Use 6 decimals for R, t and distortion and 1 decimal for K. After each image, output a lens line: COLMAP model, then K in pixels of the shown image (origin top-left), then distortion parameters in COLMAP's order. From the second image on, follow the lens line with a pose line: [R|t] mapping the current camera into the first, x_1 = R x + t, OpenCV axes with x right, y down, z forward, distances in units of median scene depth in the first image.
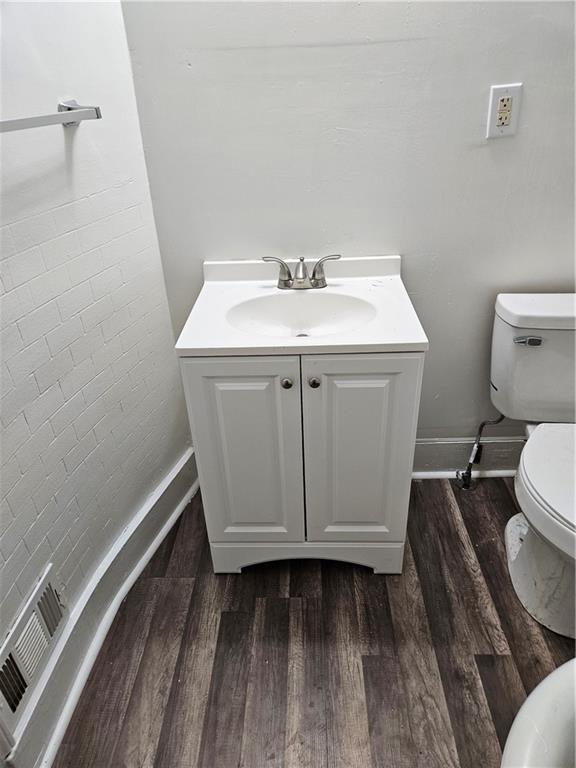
lens RADIAL K [[512.2, 0, 291.7], [0, 512.2, 384.9], [0, 0, 1]] dist [0.074899, -0.060126]
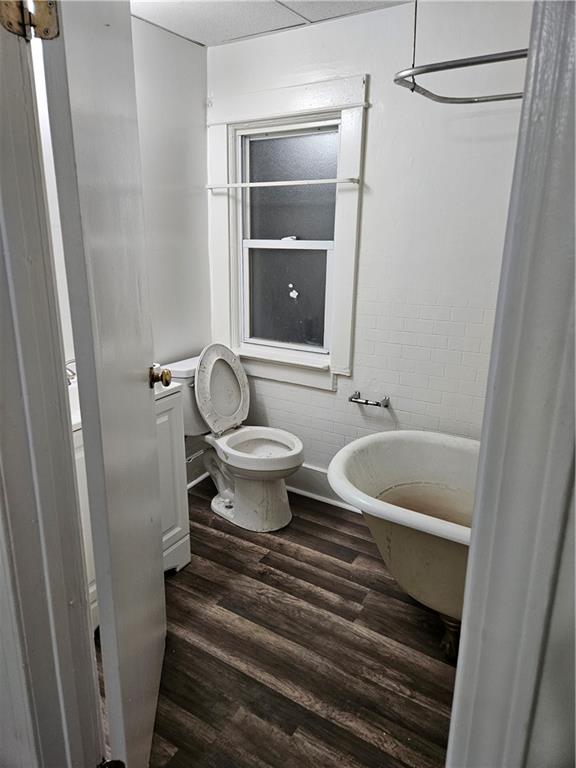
lens RADIAL K [[512.2, 0, 283.7], [0, 512.2, 385.3], [0, 0, 1]] dist [0.074899, -0.060126]
pose [[0.504257, -0.223246, 0.834198, -0.766201], [0.430701, 0.902297, -0.018880, 0.074274], [-0.748479, 0.368811, 0.551142, -0.141561]]
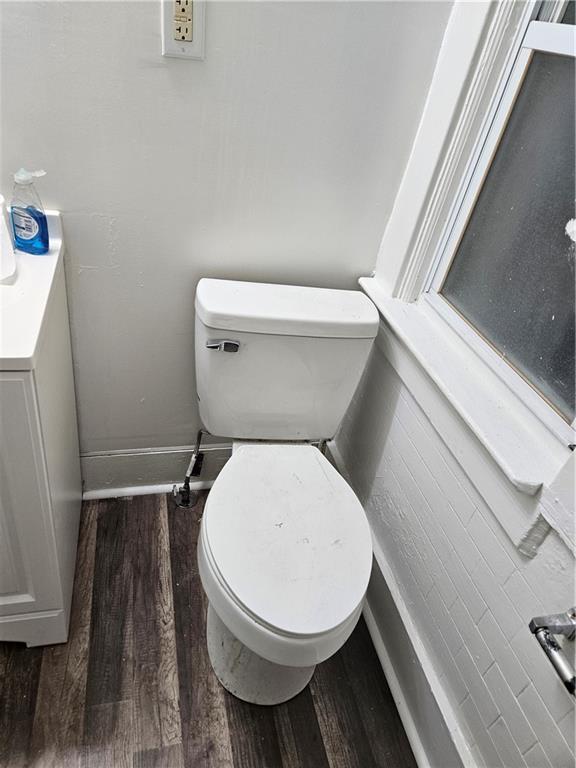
lens RADIAL K [[512.2, 0, 282.1], [0, 512.2, 382.3], [0, 0, 1]] dist [0.074899, -0.060126]
pose [[0.948866, 0.004955, 0.315641, 0.283873], [-0.033700, 0.995753, 0.085675, -0.094580], [-0.313876, -0.091931, 0.945003, 0.229183]]
